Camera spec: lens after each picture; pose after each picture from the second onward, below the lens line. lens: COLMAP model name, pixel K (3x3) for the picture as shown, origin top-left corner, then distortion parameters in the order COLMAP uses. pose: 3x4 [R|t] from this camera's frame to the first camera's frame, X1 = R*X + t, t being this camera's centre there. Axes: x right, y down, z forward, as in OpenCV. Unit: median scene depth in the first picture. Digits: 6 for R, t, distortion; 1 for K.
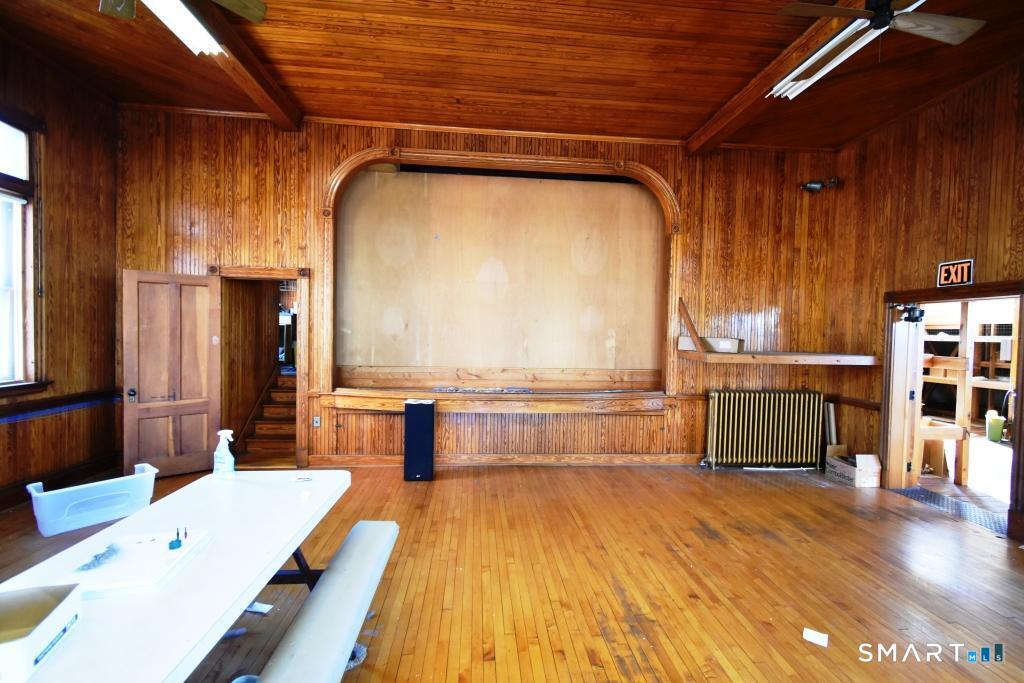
lens RADIAL K [[455.1, 0, 517.8], [0, 455.1, 337.3], [0, 0, 1]] dist [0.005202, -0.002416]
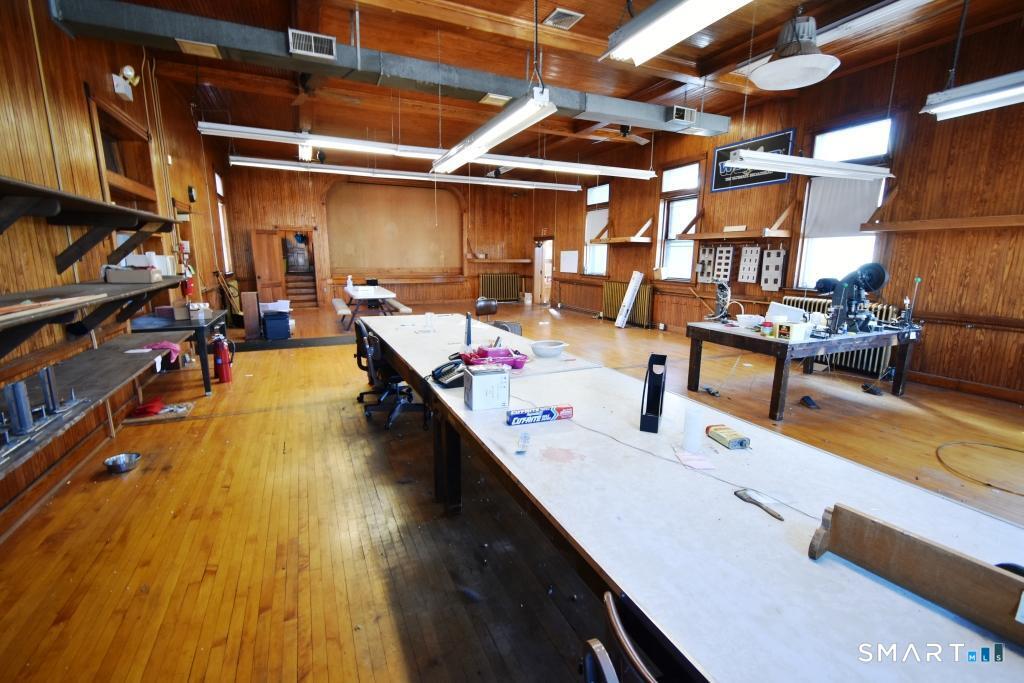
lens RADIAL K [[455.1, 0, 517.3], [0, 455.1, 343.1], [0, 0, 1]] dist [0.005202, -0.002416]
pose [[0.939931, -0.078286, 0.332268, -0.301510], [0.018561, 0.983629, 0.179248, 0.042028], [-0.340861, -0.162313, 0.925996, -1.683051]]
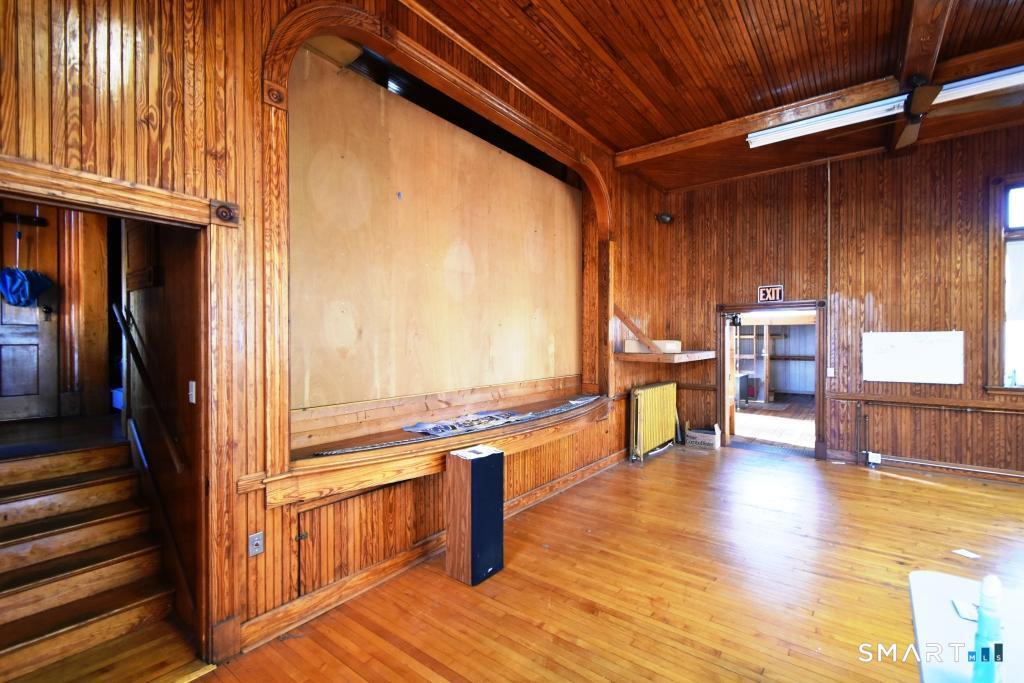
lens RADIAL K [[455.1, 0, 511.4], [0, 455.1, 339.1], [0, 0, 1]] dist [0.005202, -0.002416]
pose [[0.678411, -0.020662, 0.734392, -0.590813], [0.025624, 0.999662, 0.004455, -0.015508], [-0.734236, 0.015796, 0.678711, 0.490384]]
